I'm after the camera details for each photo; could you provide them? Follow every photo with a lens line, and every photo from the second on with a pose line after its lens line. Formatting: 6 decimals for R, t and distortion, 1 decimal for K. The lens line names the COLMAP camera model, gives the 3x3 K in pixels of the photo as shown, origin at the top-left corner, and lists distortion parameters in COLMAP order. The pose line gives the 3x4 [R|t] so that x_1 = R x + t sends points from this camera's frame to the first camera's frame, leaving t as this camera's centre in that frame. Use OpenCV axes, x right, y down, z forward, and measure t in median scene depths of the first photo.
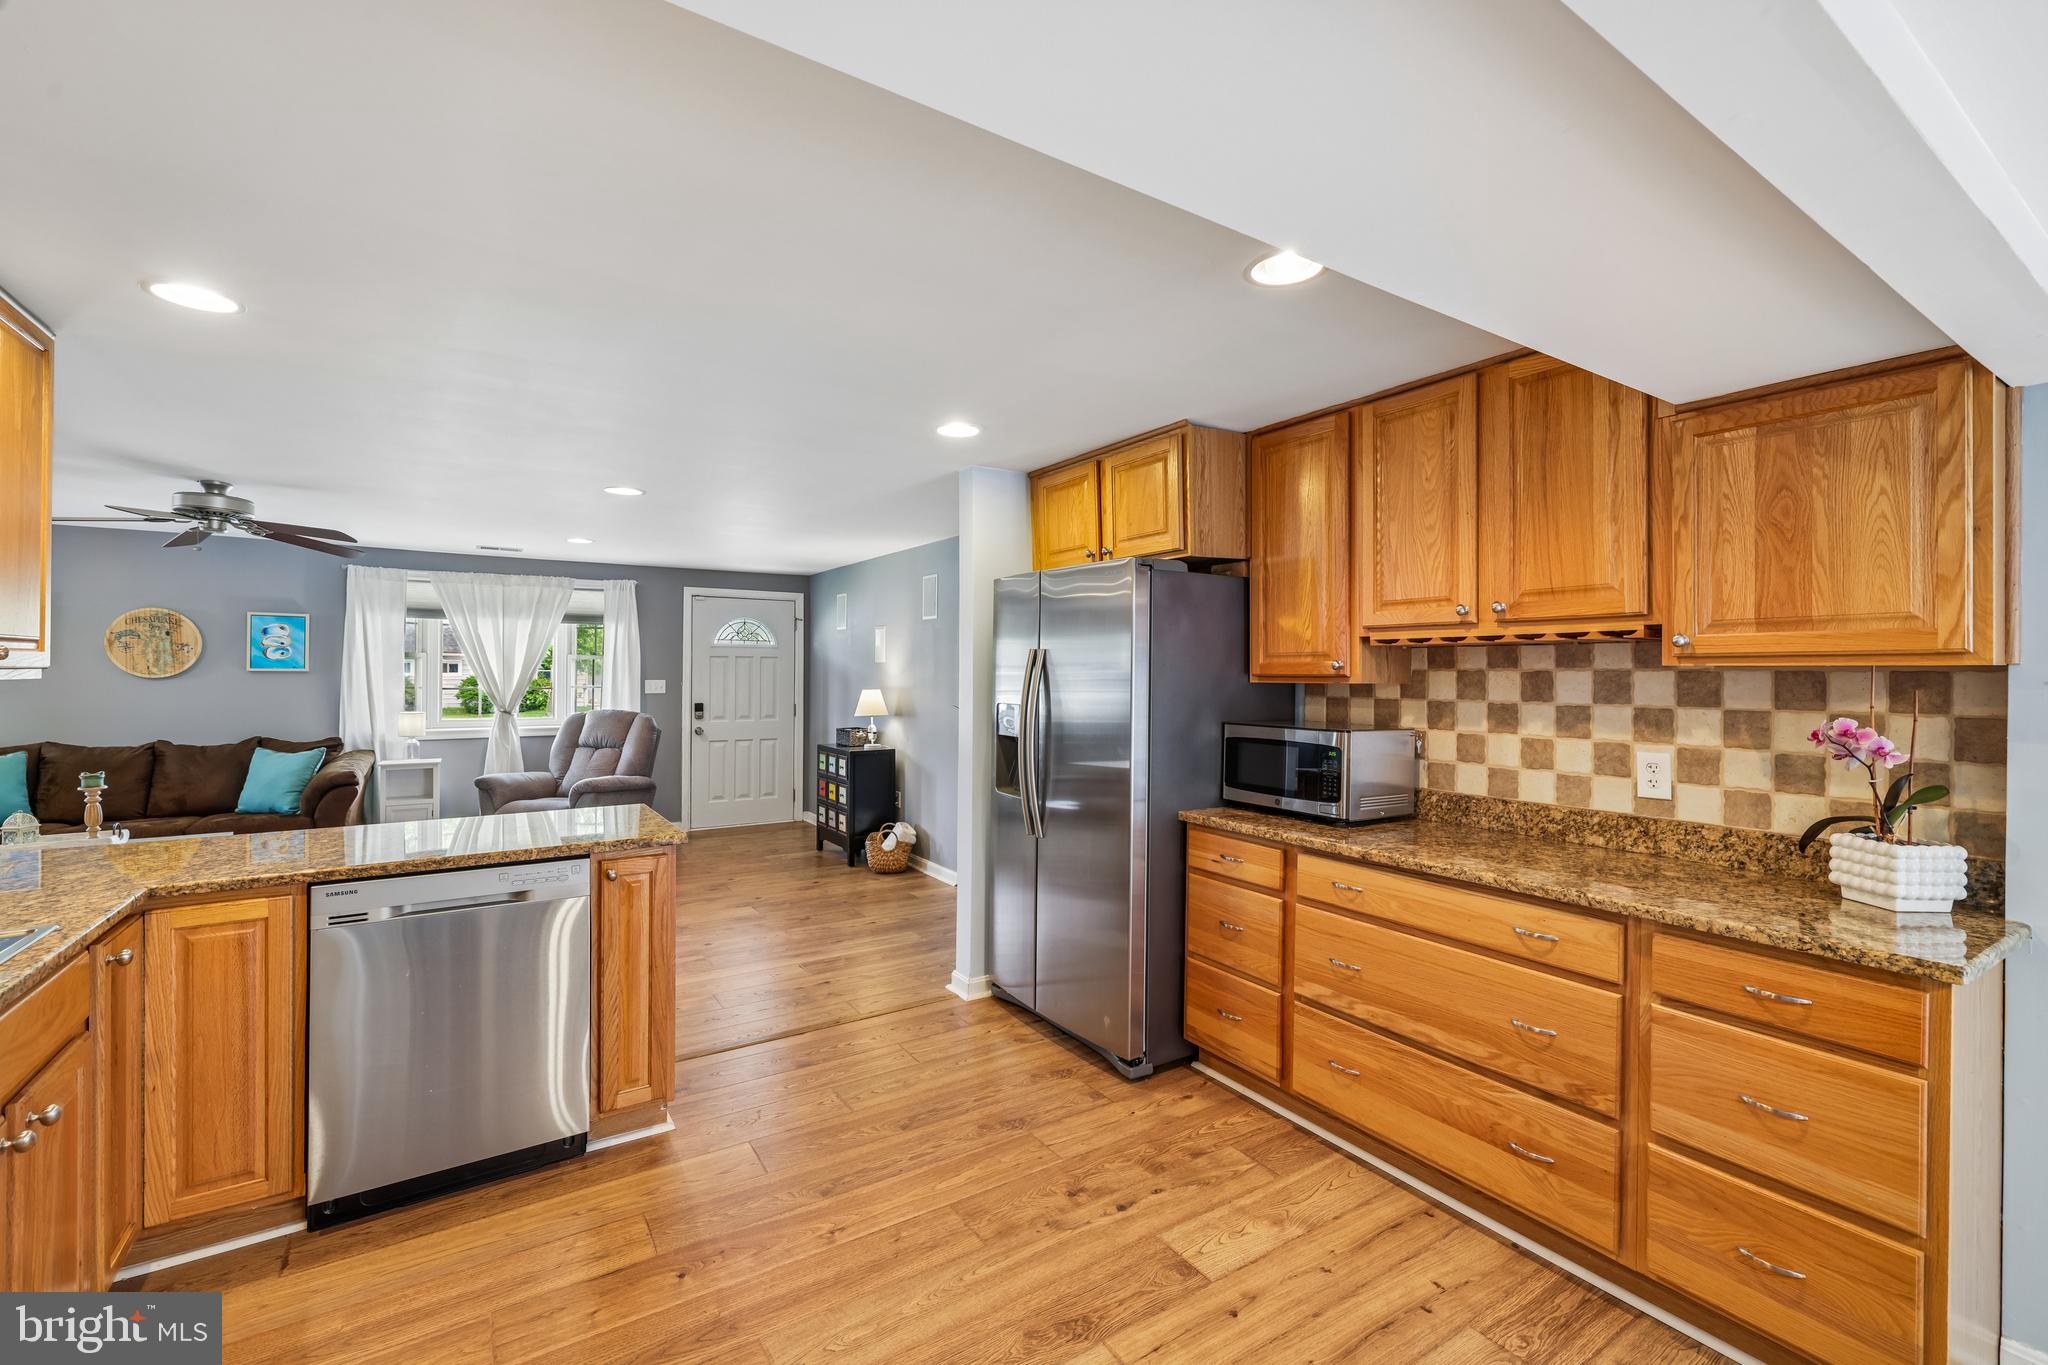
lens RADIAL K [[866.7, 0, 1003.6], [0, 866.7, 666.5], [0, 0, 1]] dist [-0.001371, 0.000590]
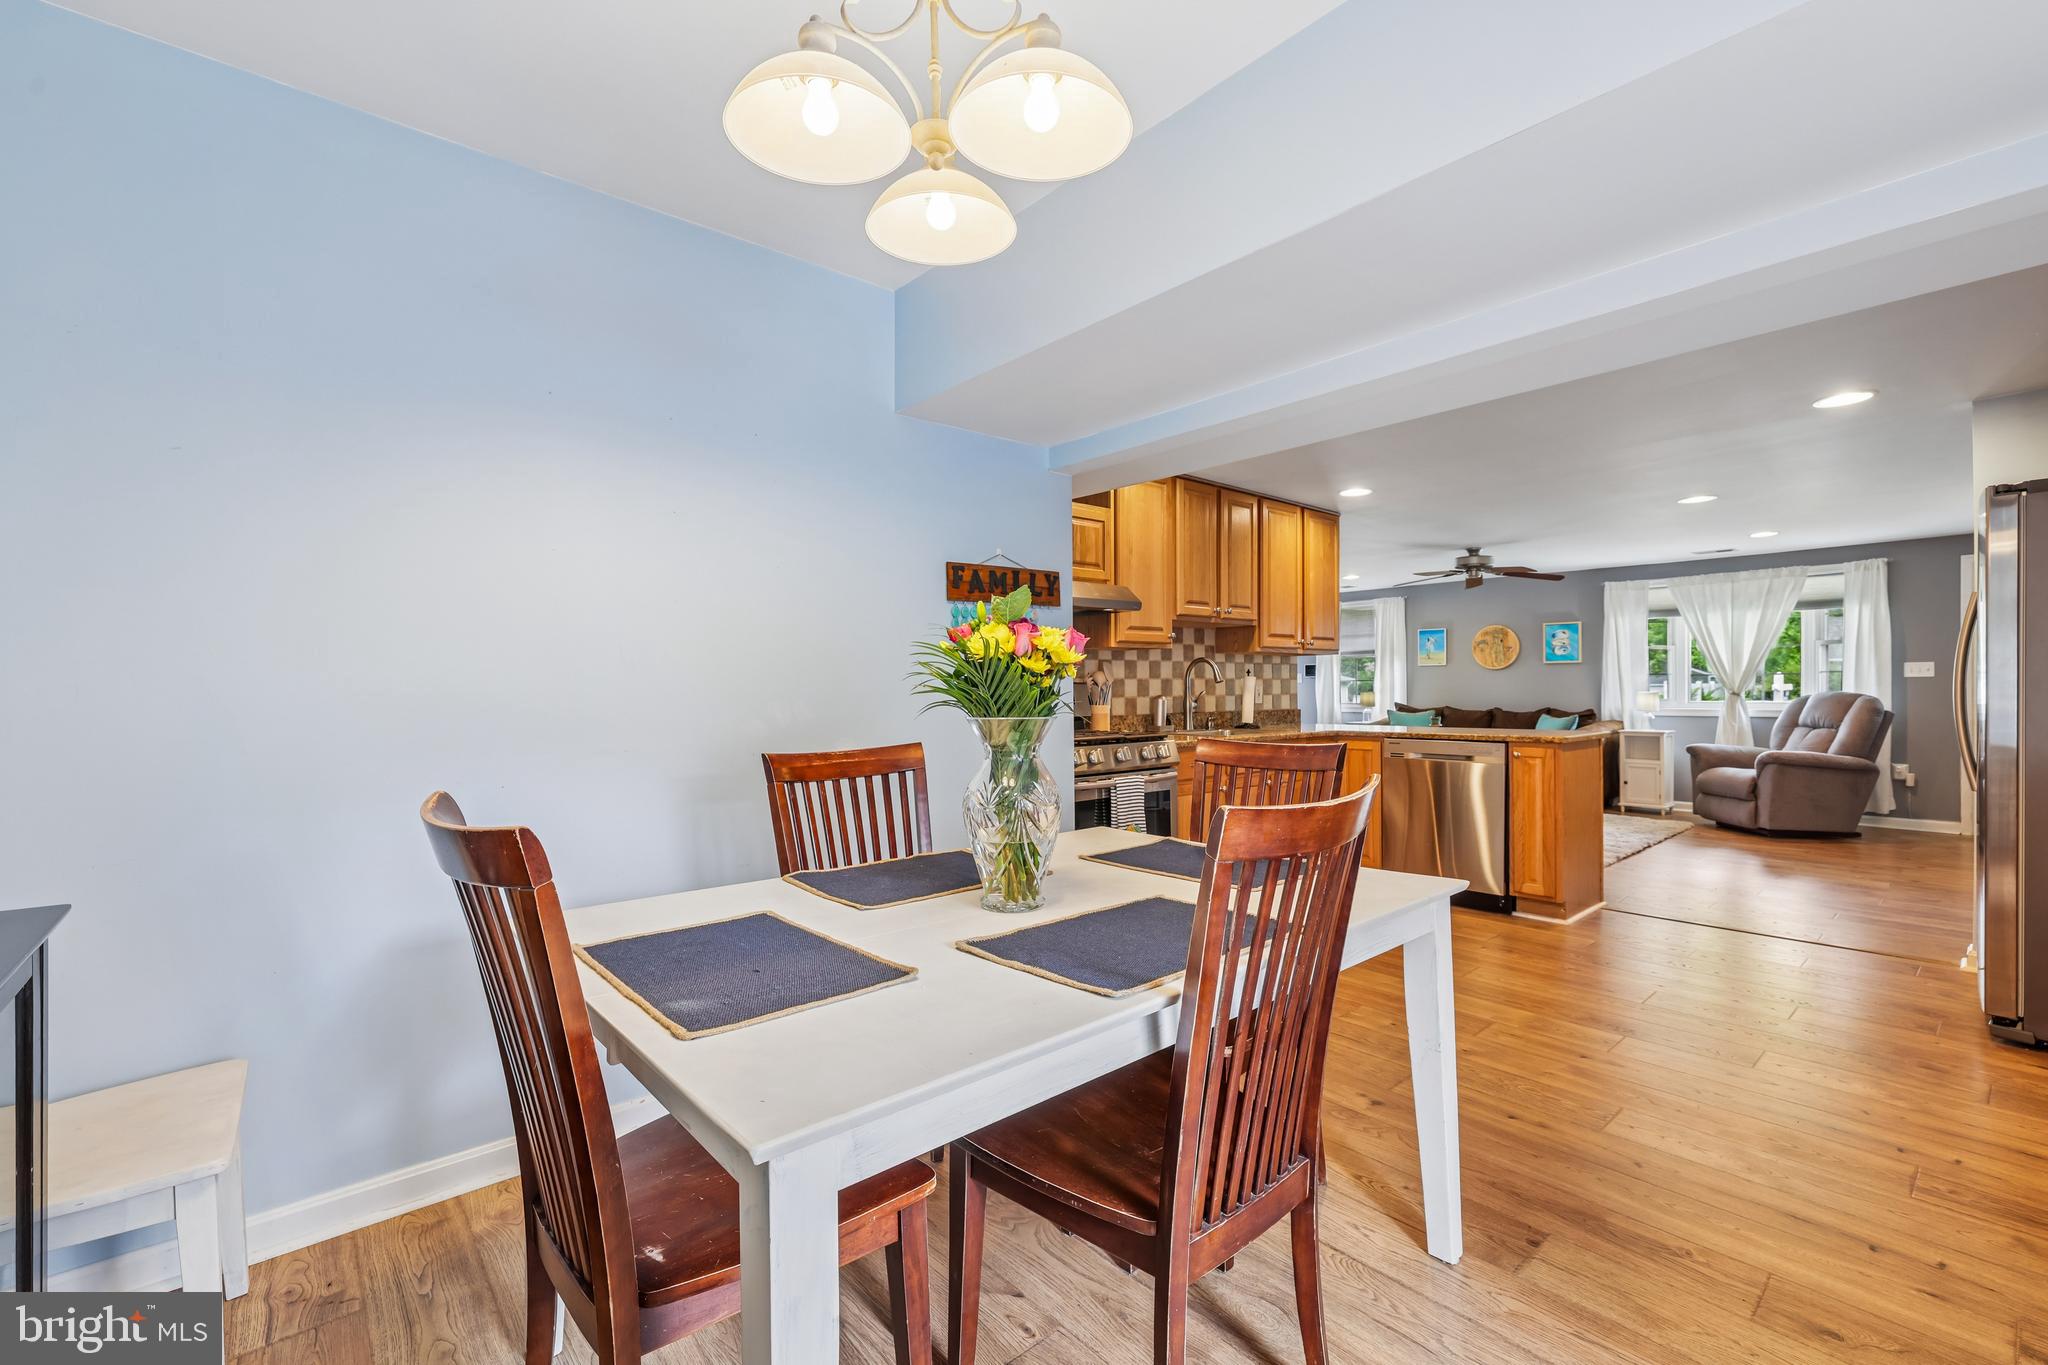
lens RADIAL K [[866.7, 0, 1015.5], [0, 866.7, 691.5], [0, 0, 1]] dist [-0.001371, 0.000590]
pose [[0.133313, -0.001686, -0.991073, 0.488203], [0.013339, 0.999911, 0.000093, 0.042589], [0.990984, -0.013232, 0.133323, -0.097460]]
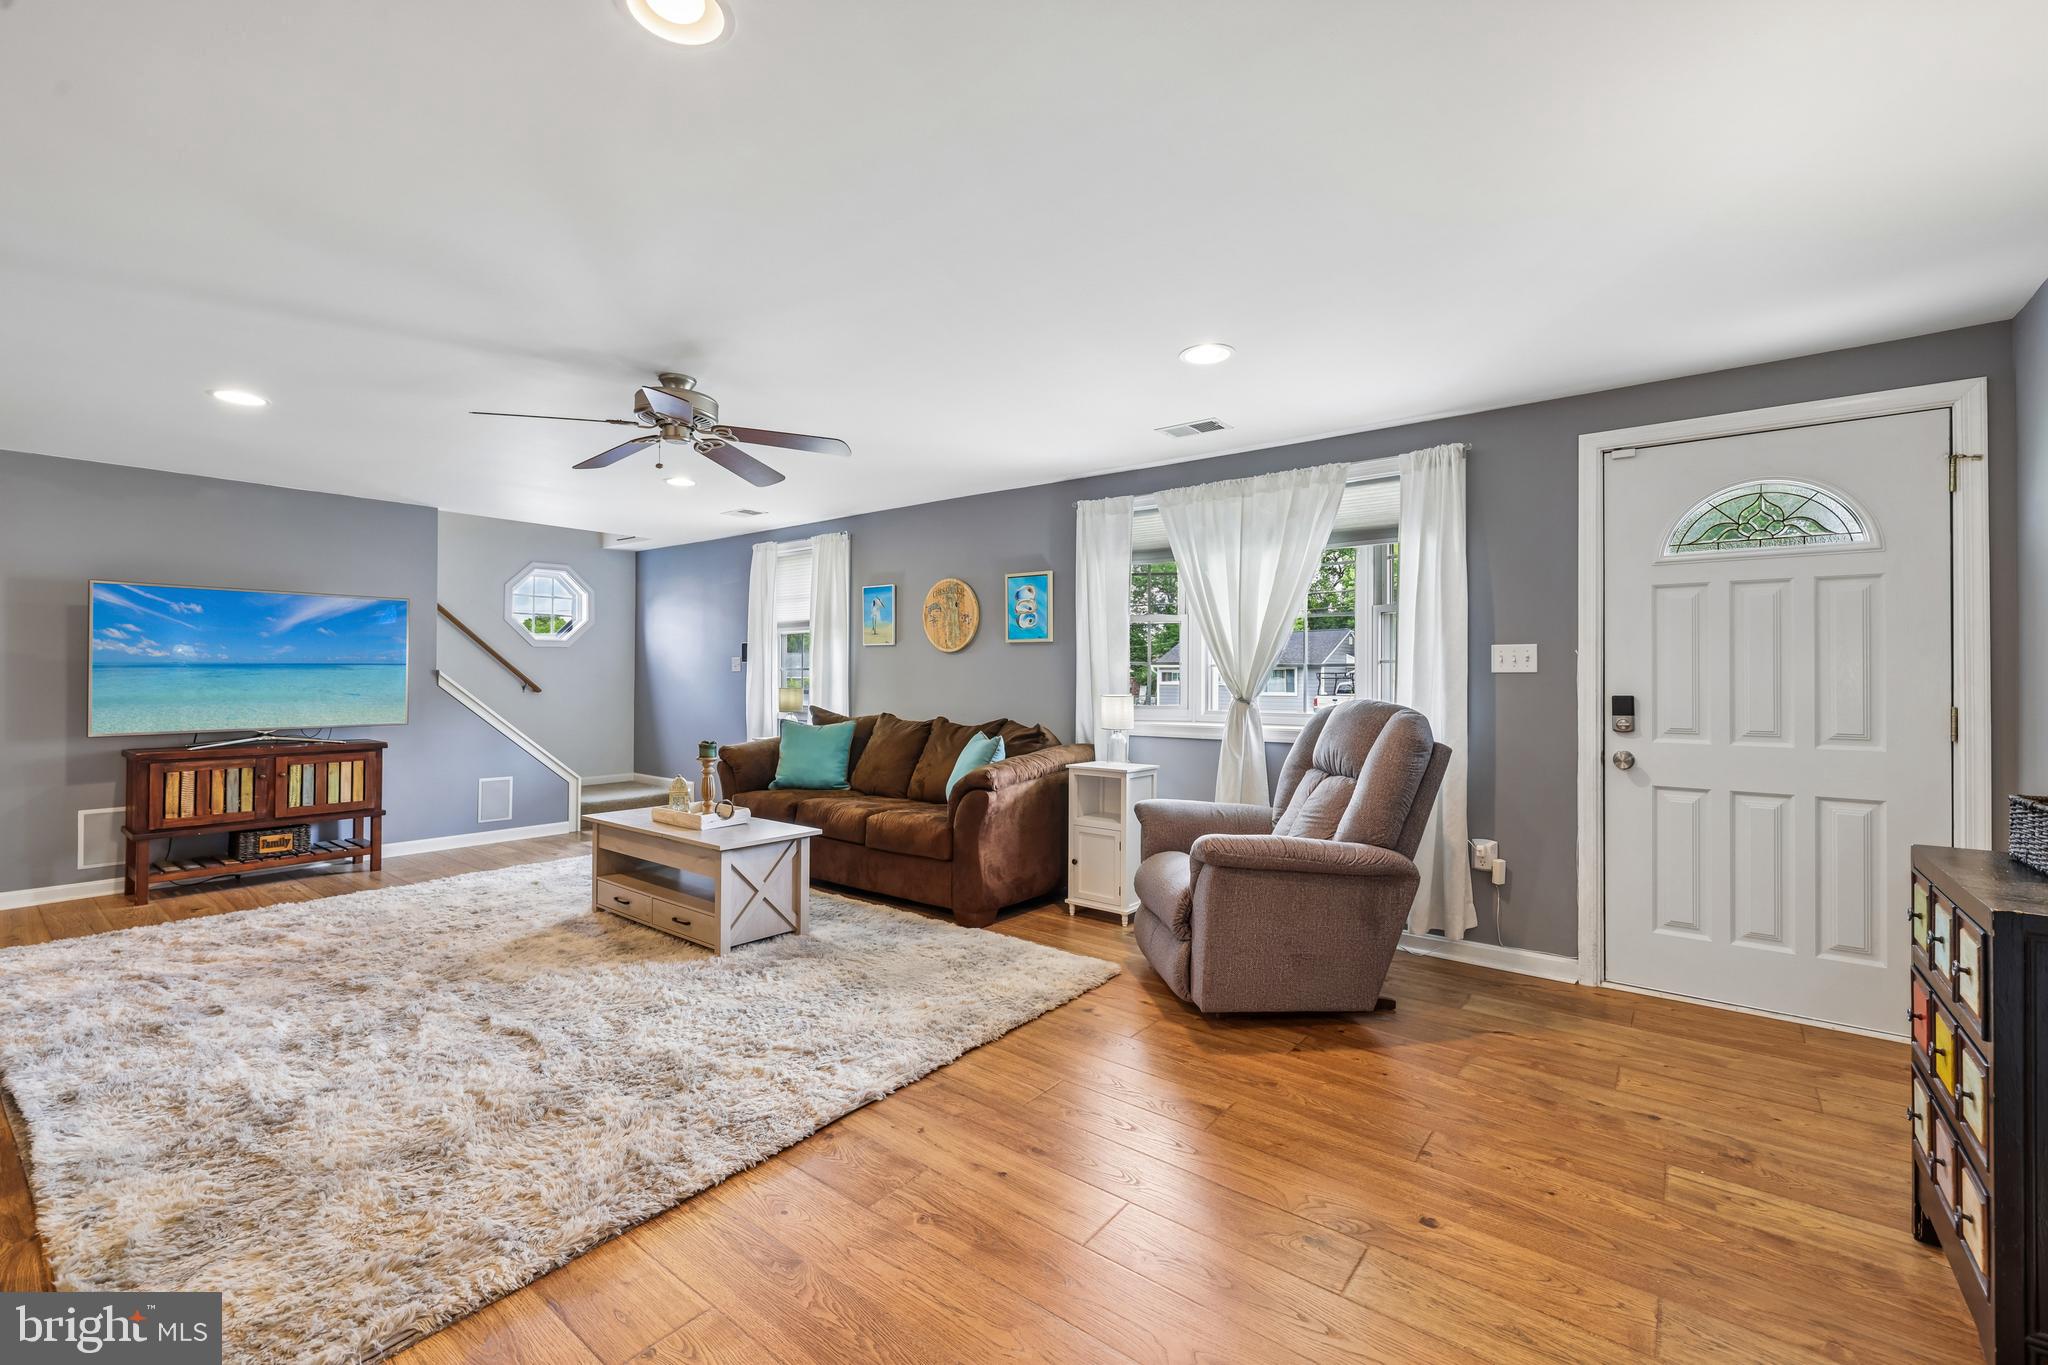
lens RADIAL K [[866.7, 0, 1008.5], [0, 866.7, 670.6], [0, 0, 1]] dist [-0.001371, 0.000590]
pose [[0.315838, -0.006070, -0.948794, -0.047458], [0.007050, 0.999967, -0.004050, 0.037988], [0.948787, -0.005410, 0.315870, 0.744836]]
